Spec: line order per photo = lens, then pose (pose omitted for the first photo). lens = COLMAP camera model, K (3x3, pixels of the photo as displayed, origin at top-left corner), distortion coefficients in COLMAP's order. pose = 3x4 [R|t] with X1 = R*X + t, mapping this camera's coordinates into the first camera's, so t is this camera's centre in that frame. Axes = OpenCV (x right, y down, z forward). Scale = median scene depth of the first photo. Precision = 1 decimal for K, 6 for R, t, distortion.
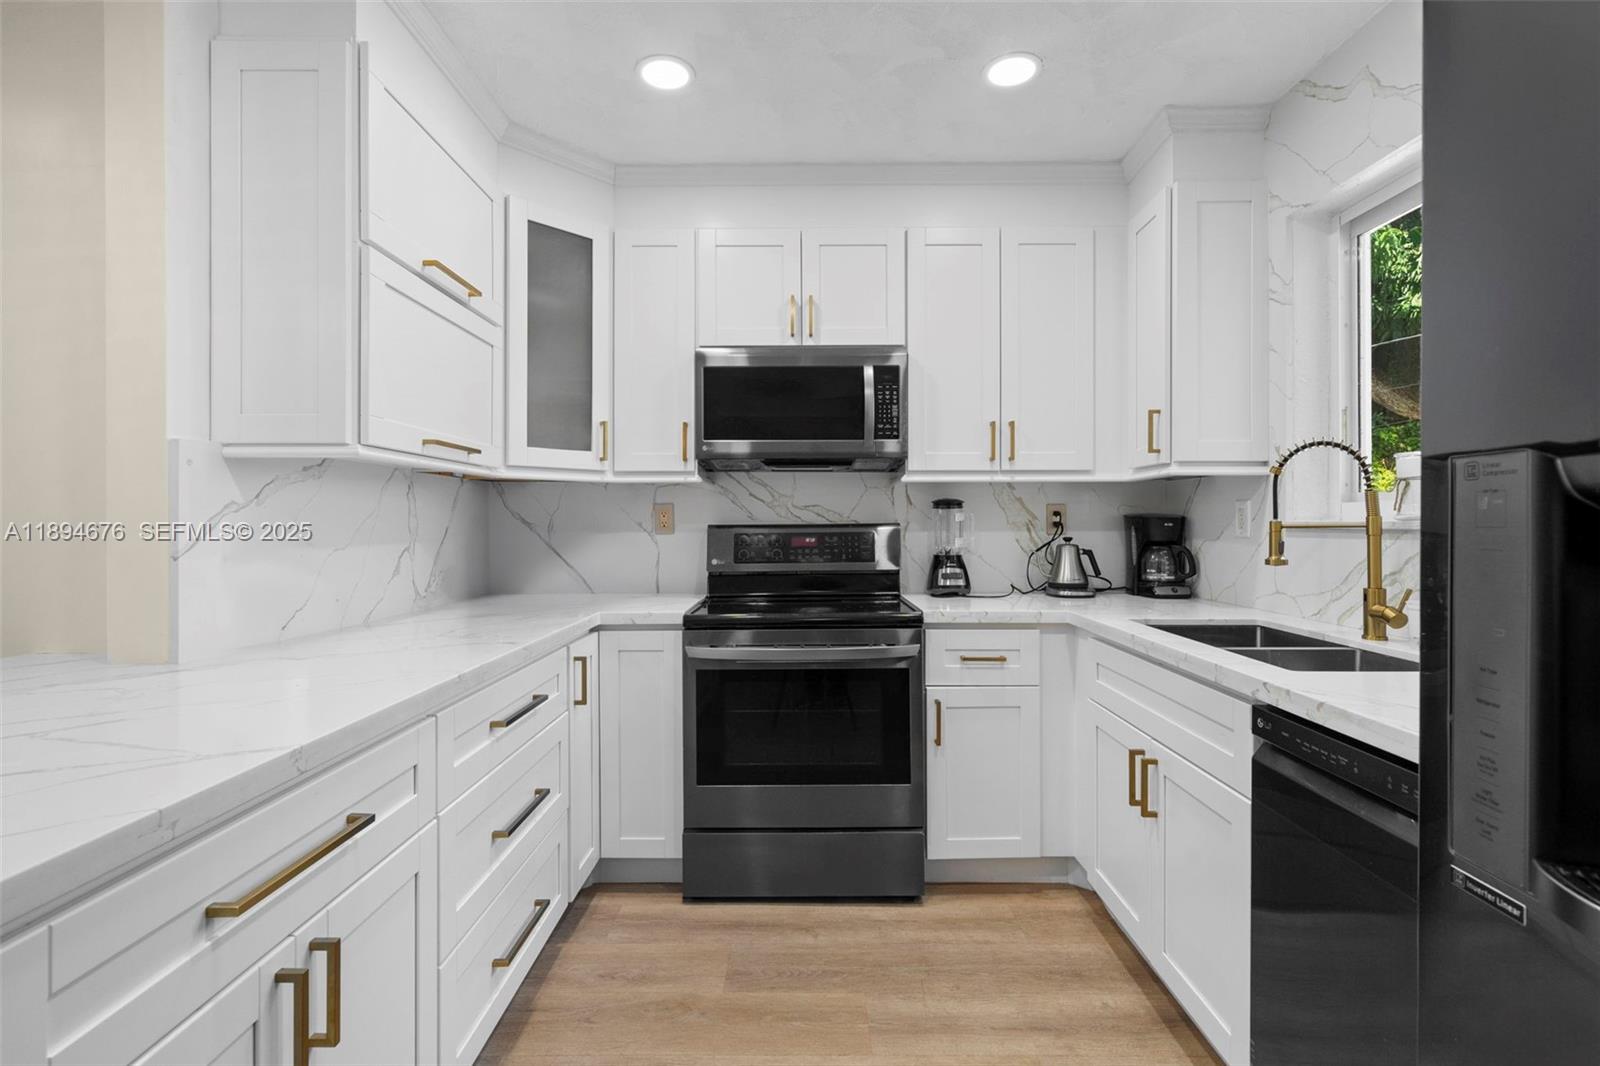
lens RADIAL K [[732.5, 0, 798.6], [0, 732.5, 518.8], [0, 0, 1]] dist [-0.003050, -0.000238]
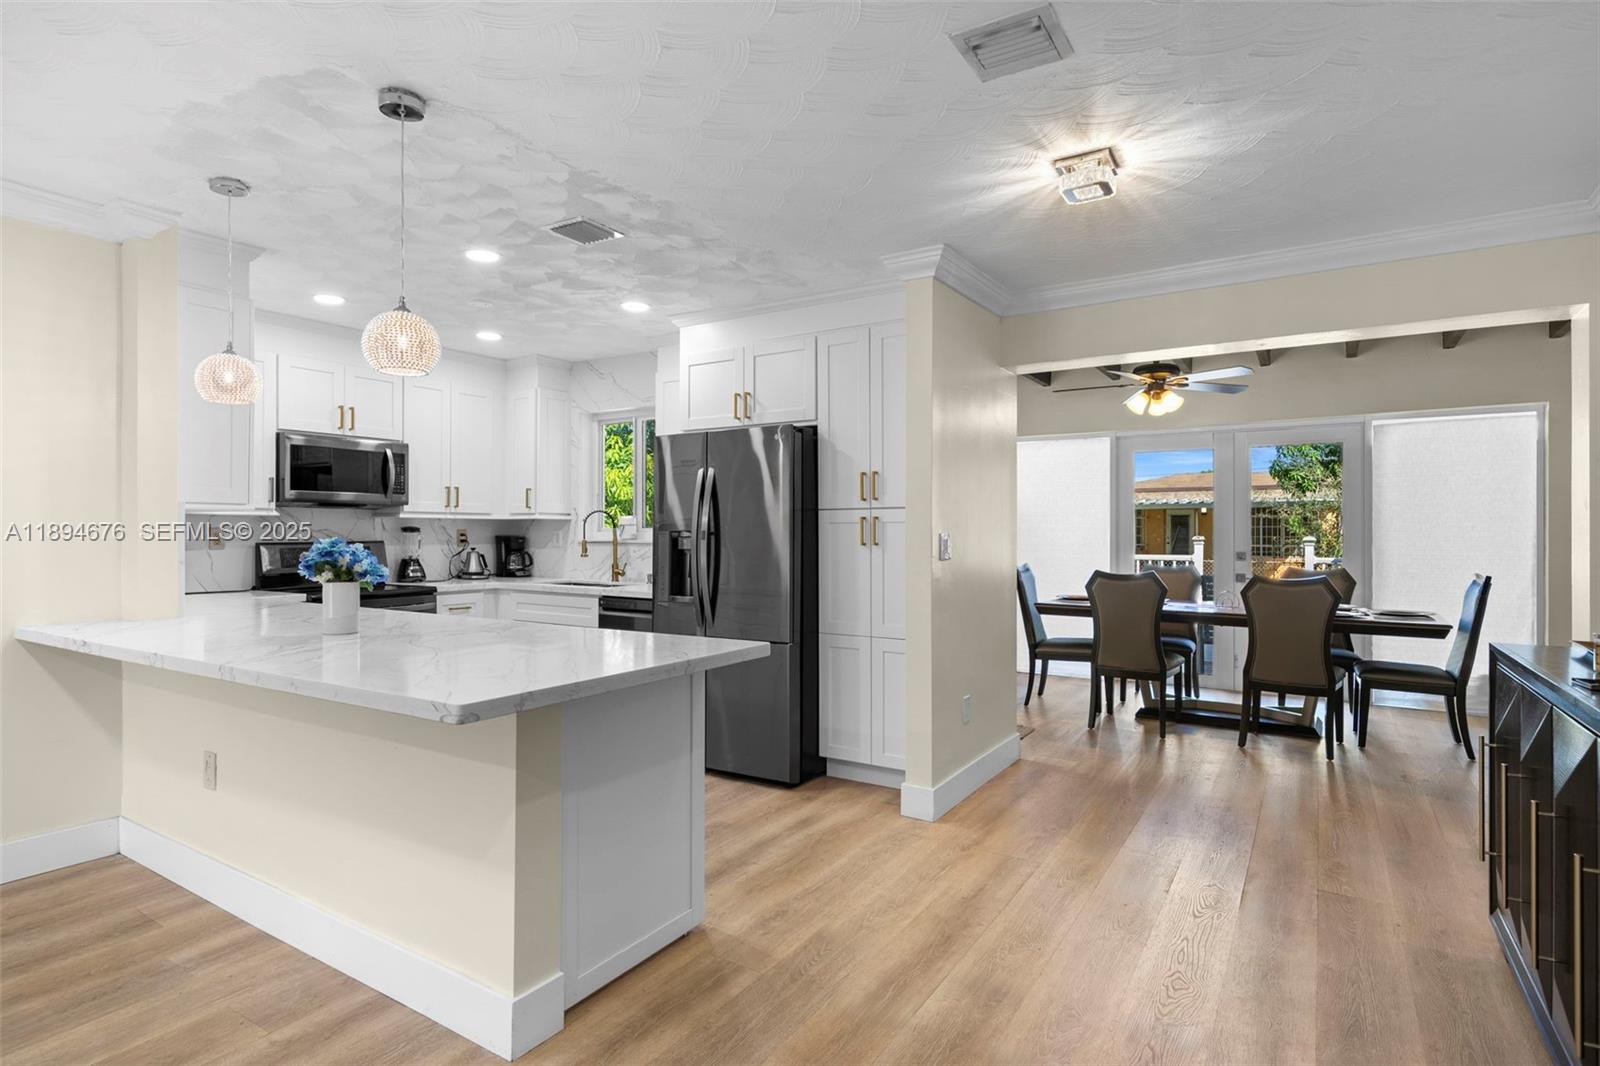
lens RADIAL K [[818.6, 0, 794.7], [0, 818.6, 525.8], [0, 0, 1]] dist [0.003610, 0.000376]
pose [[0.528792, 0.010496, 0.848687, -1.026204], [-0.005404, 0.999945, -0.008999, -0.017794], [-0.848734, 0.000173, 0.528819, -0.847339]]
